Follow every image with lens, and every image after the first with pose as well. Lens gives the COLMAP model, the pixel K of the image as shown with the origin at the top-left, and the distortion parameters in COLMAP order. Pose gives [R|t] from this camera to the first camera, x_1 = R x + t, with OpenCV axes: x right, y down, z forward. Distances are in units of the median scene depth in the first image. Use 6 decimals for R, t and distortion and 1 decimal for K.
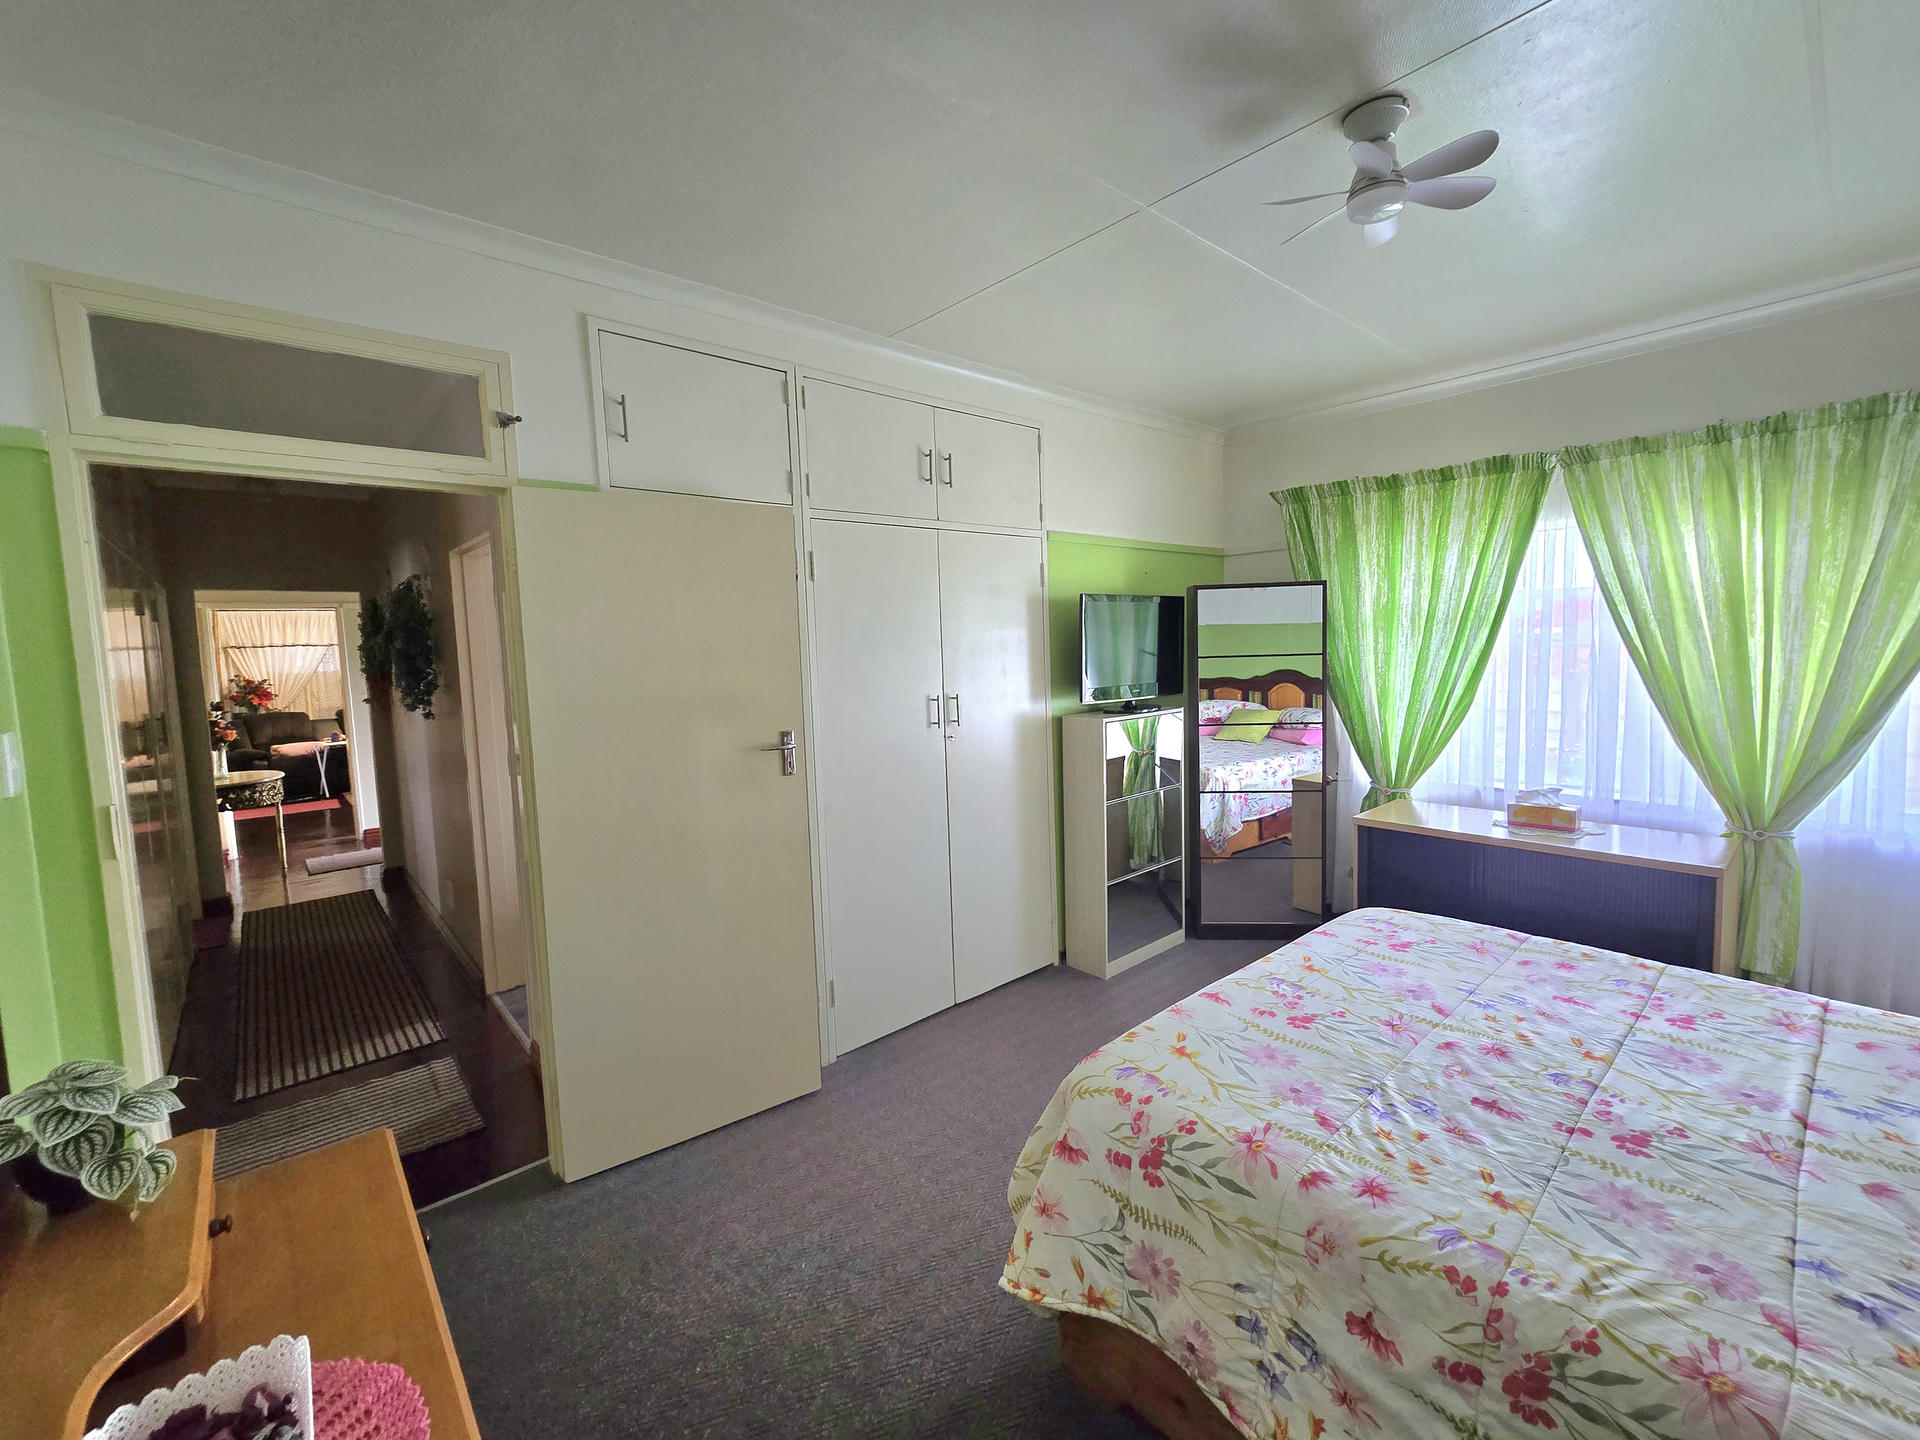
lens RADIAL K [[797.1, 0, 988.2], [0, 797.1, 698.7], [0, 0, 1]] dist [-0.003738, -0.000761]
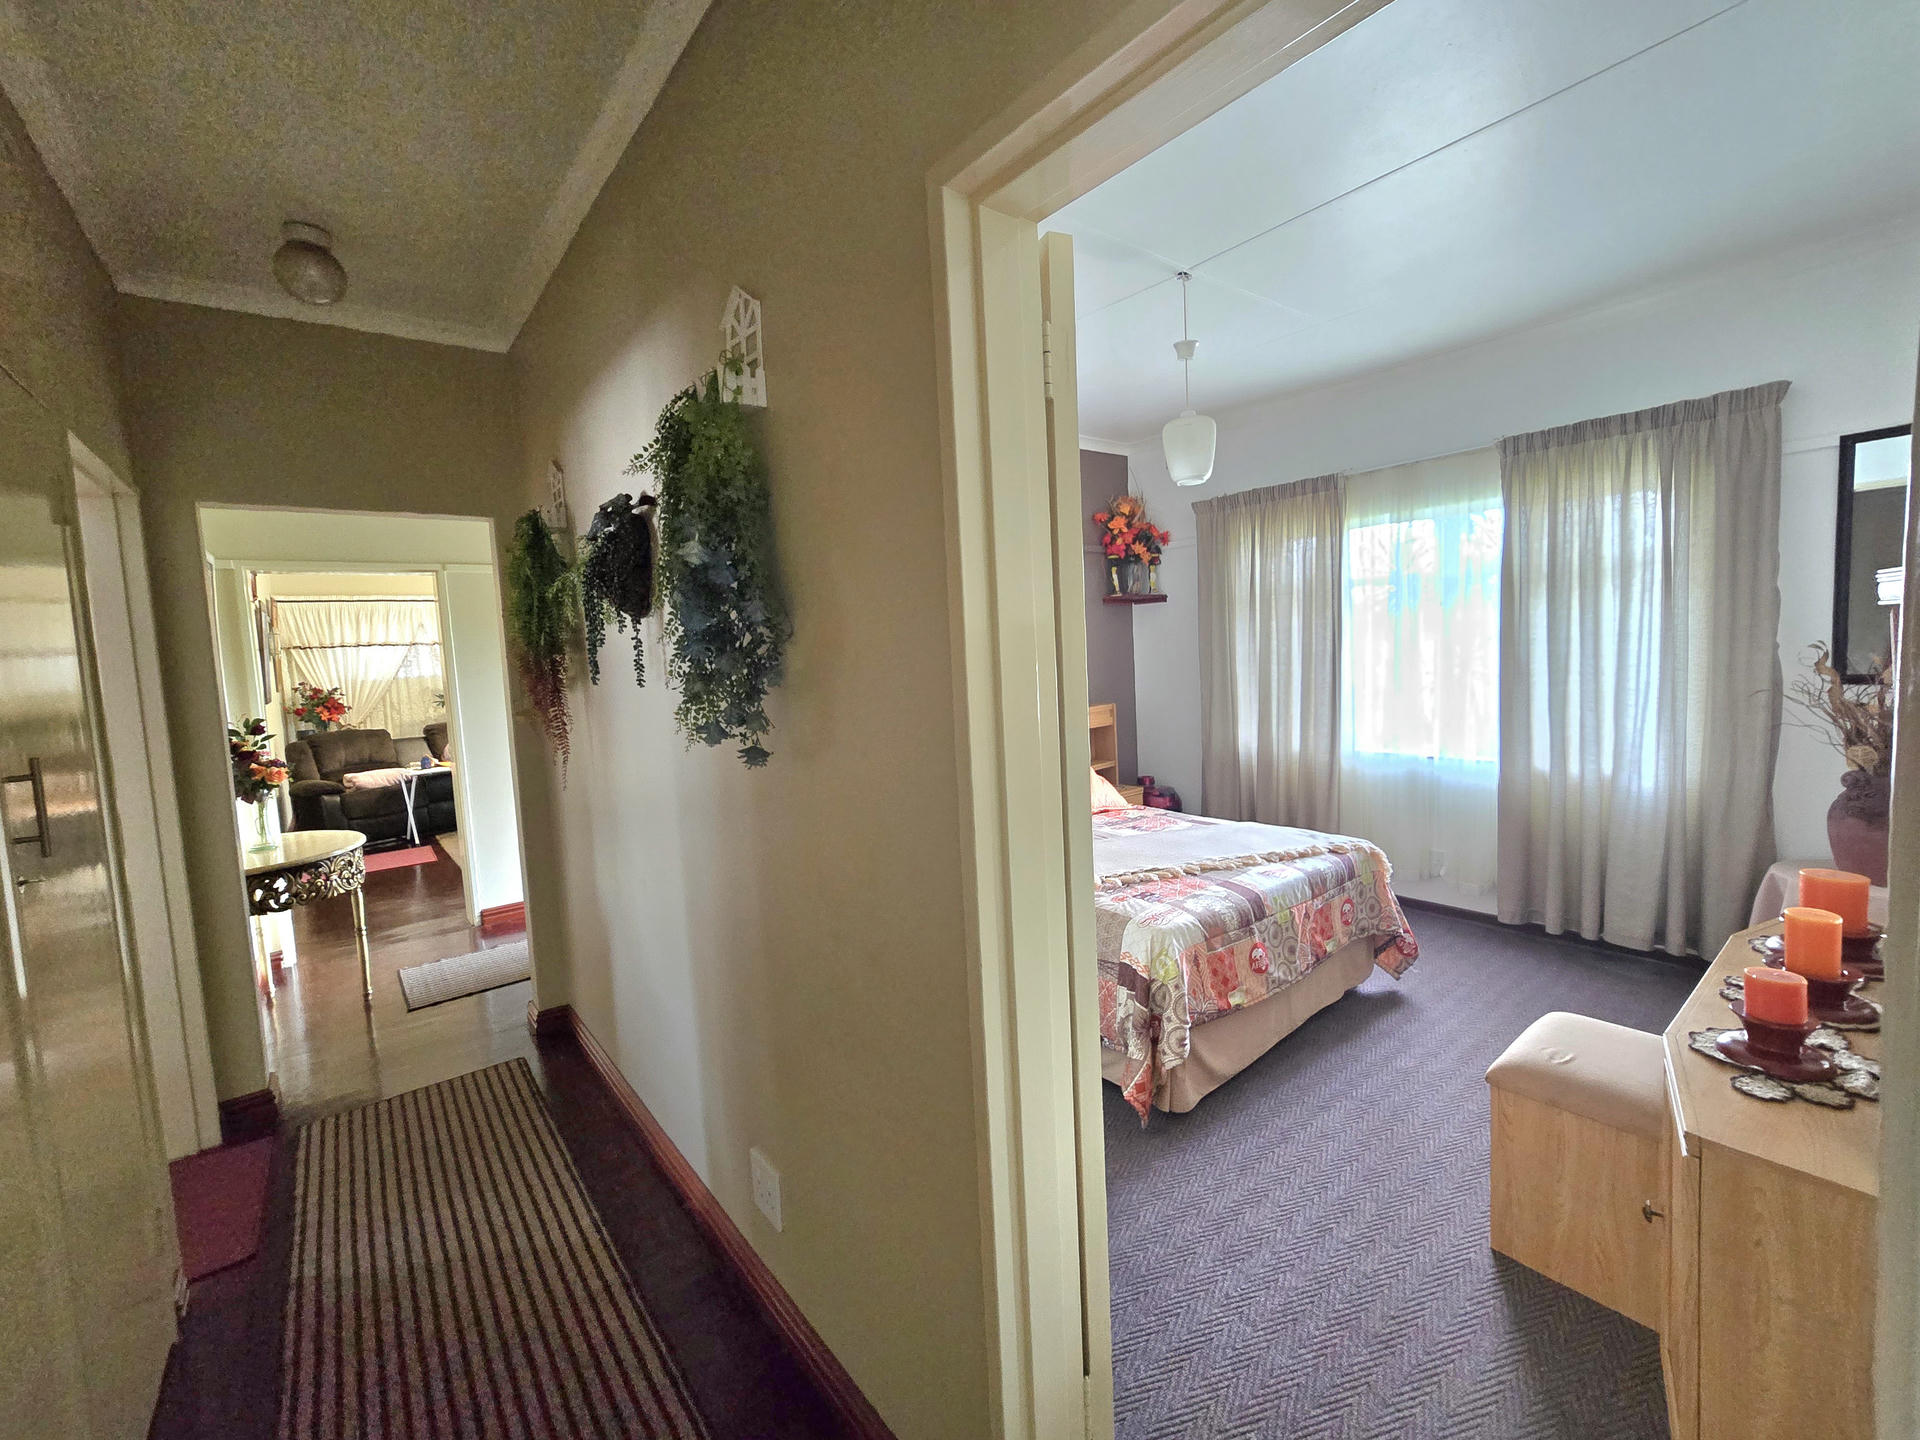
lens RADIAL K [[797.2, 0, 989.3], [0, 797.2, 711.0], [0, 0, 1]] dist [-0.013382, -0.000122]
pose [[0.998722, -0.009732, -0.049594, -0.255546], [0.010109, 0.999922, 0.007348, -0.000320], [0.049519, -0.007840, 0.998742, 0.284042]]
